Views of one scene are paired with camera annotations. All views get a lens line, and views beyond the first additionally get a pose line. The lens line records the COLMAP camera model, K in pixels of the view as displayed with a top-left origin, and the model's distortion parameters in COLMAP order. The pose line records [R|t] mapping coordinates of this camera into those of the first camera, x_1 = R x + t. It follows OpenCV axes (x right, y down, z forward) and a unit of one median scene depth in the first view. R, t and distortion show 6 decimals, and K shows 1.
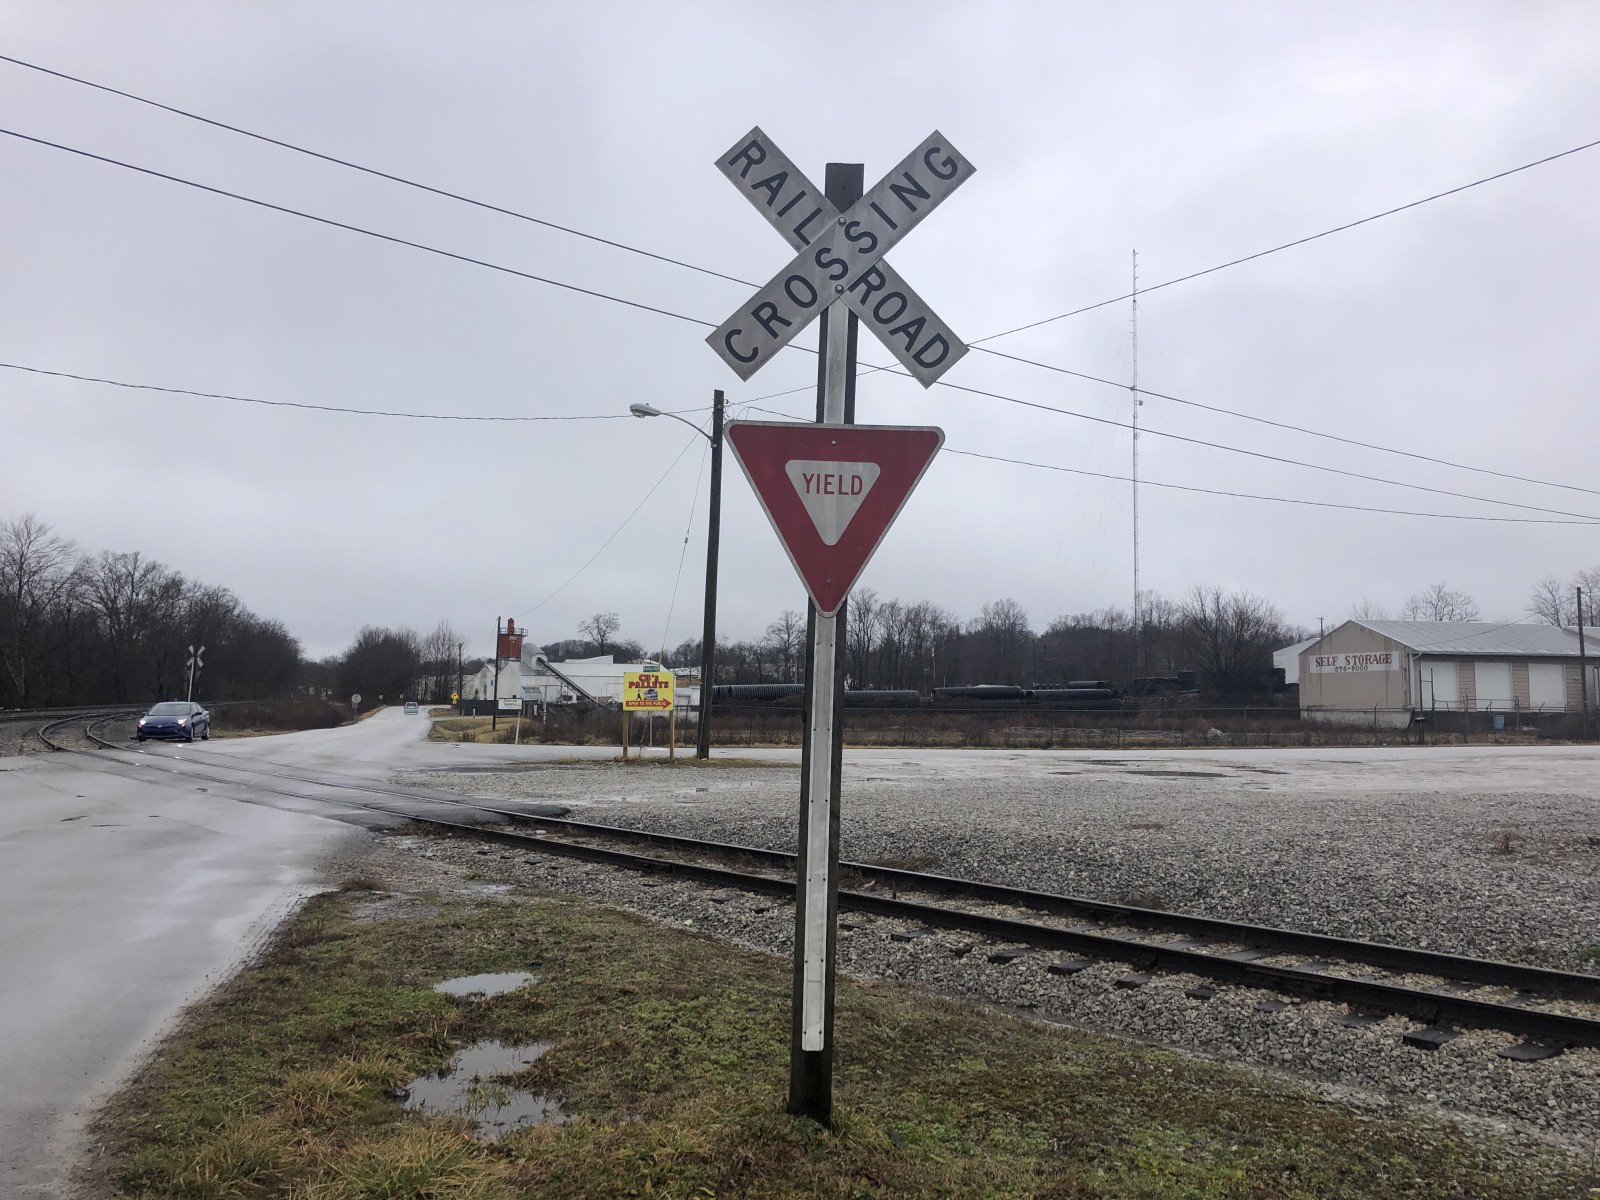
lens RADIAL K [[1320.1, 0, 800.0], [0, 1320.1, 600.0], [0, 0, 1]] dist [0.027010, -0.003655]
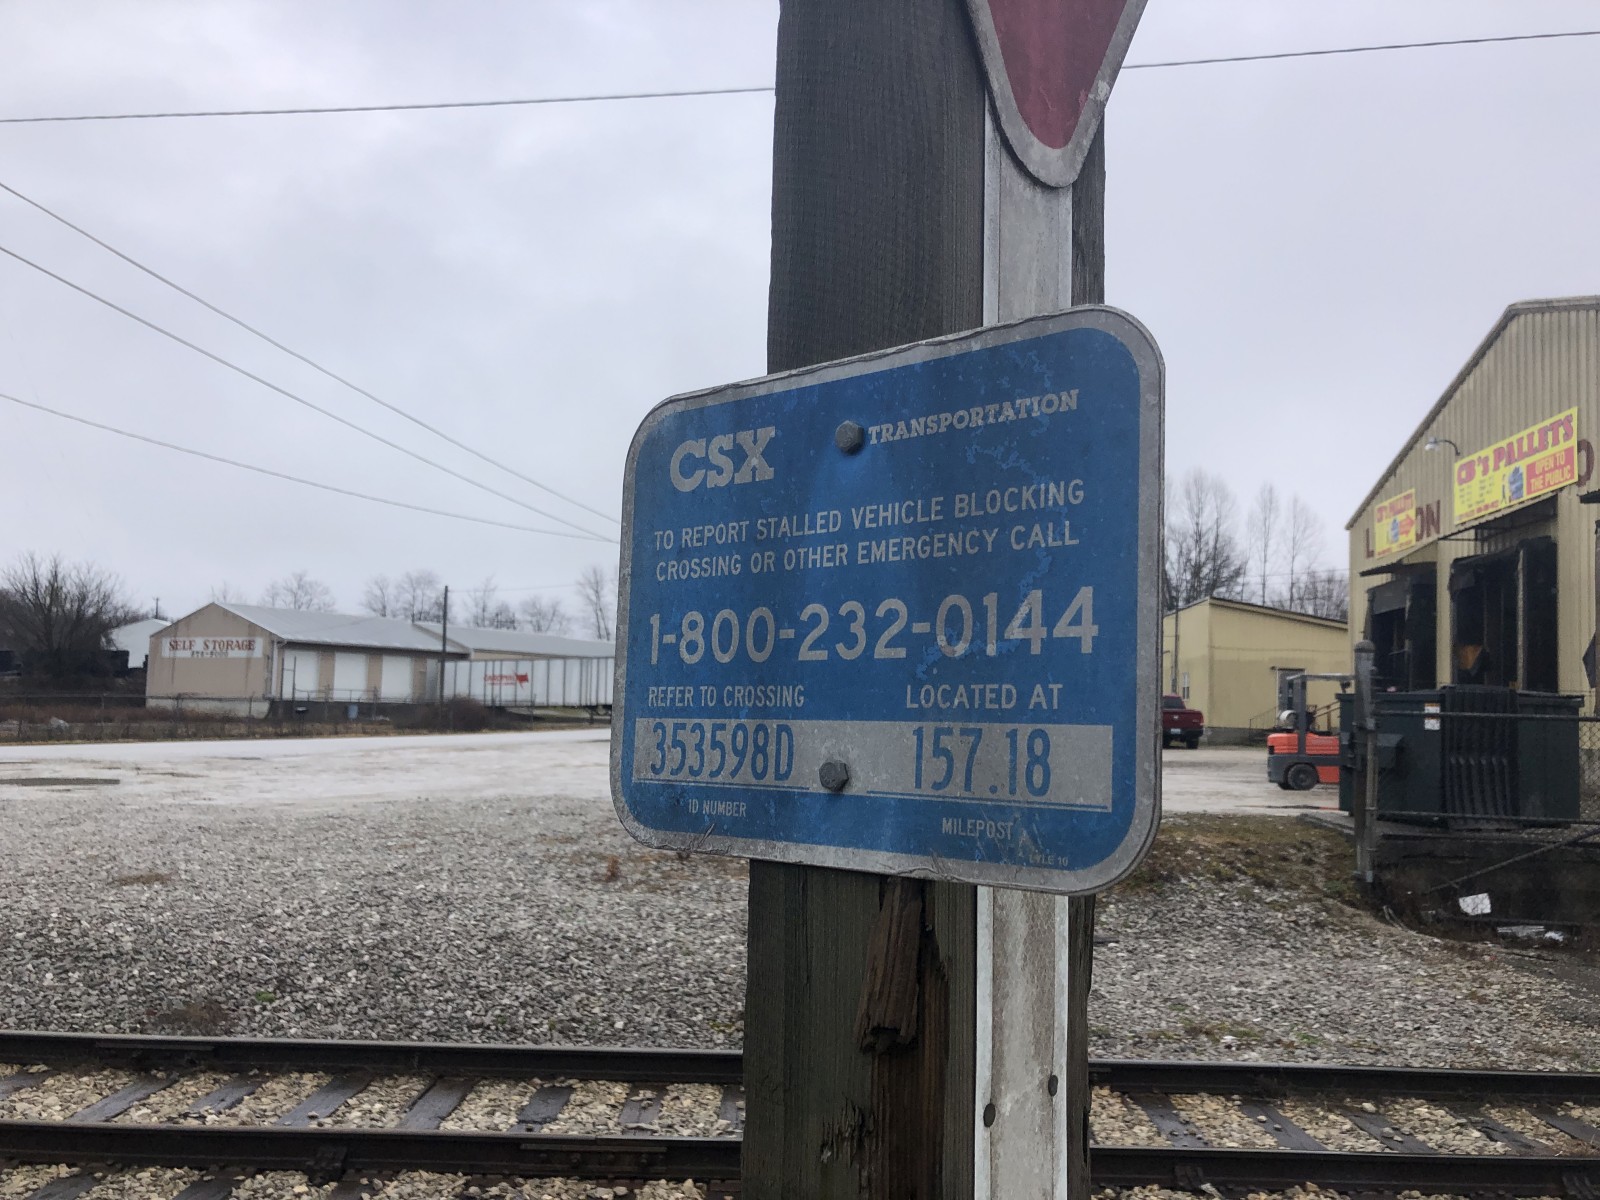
lens RADIAL K [[1320.1, 0, 800.0], [0, 1320.1, 600.0], [0, 0, 1]] dist [0.027010, -0.003655]
pose [[0.664279, 0.071484, 0.744058, -0.031068], [-0.079189, 0.996545, -0.025043, 0.020422], [-0.743278, -0.042286, 0.667645, 0.317085]]
